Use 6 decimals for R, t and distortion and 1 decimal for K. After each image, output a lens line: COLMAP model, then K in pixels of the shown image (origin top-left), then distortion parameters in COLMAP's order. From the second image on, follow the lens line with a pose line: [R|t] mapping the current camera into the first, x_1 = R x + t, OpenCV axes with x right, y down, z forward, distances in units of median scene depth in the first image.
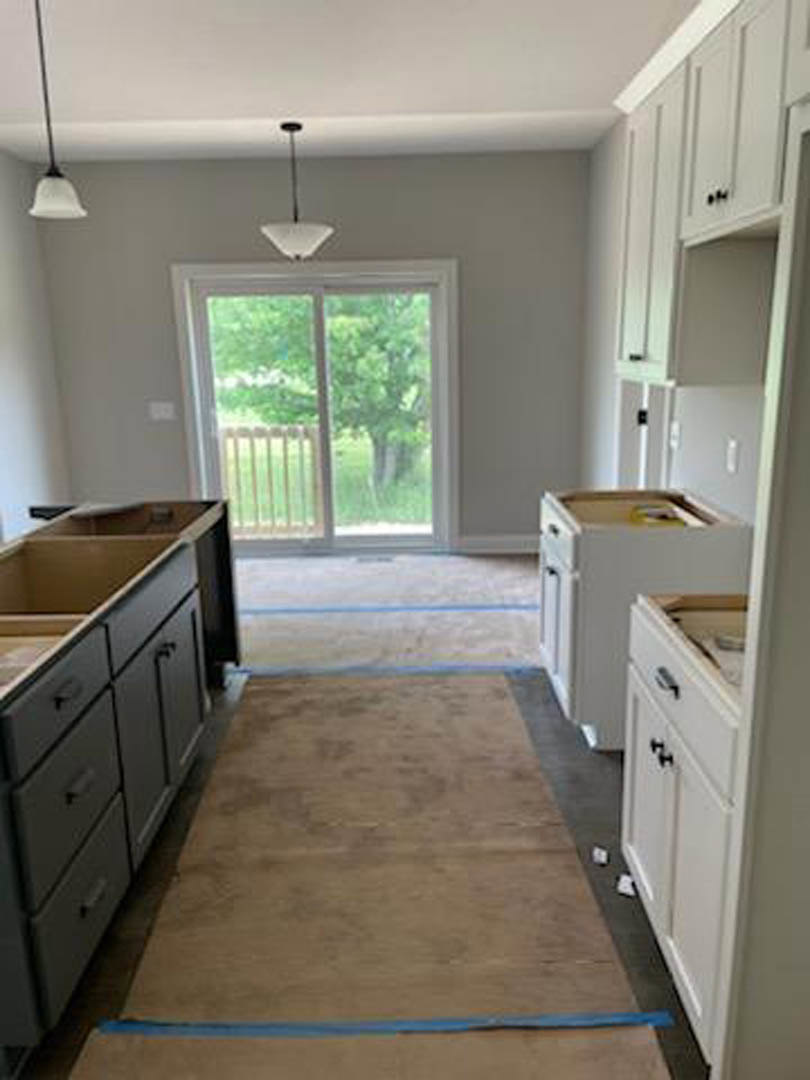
lens RADIAL K [[824.8, 0, 405.0], [0, 824.8, 540.0], [0, 0, 1]] dist [0.080622, -0.000875]
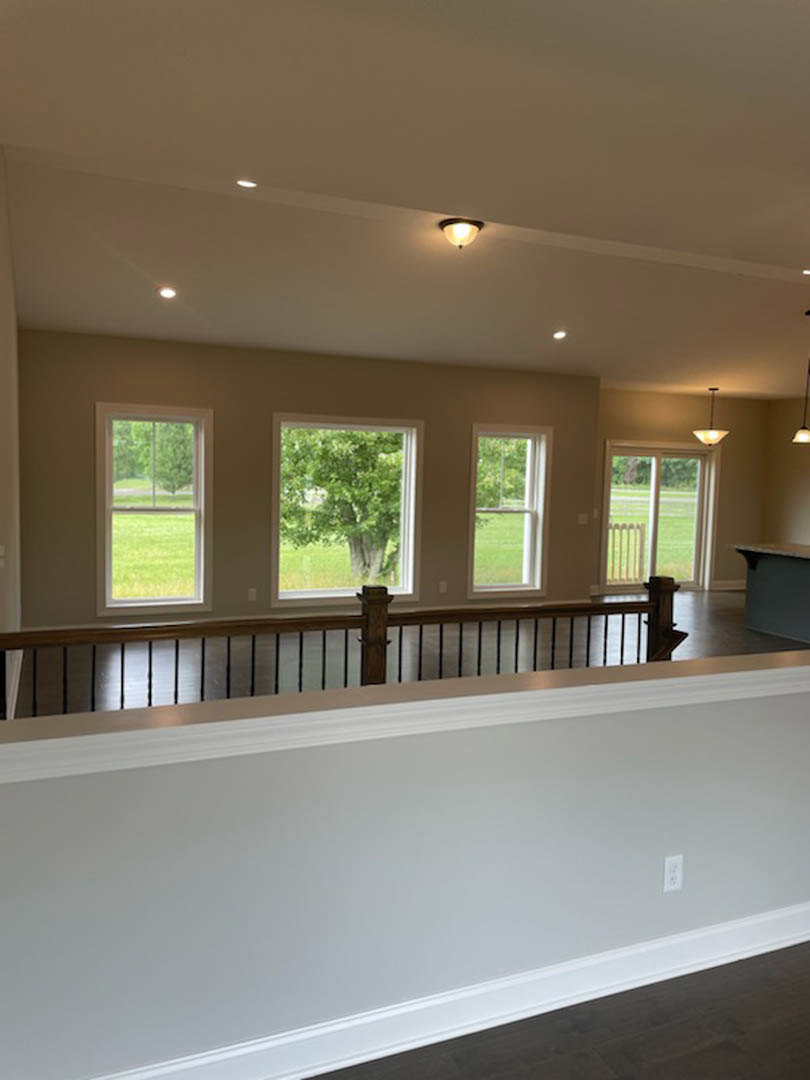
lens RADIAL K [[824.8, 0, 405.0], [0, 824.8, 540.0], [0, 0, 1]] dist [0.080622, -0.000875]
pose [[0.914843, 0.008243, 0.403726, -1.723562], [0.051262, 0.989332, -0.136359, 0.162304], [-0.400543, 0.145443, 0.904661, -0.604704]]
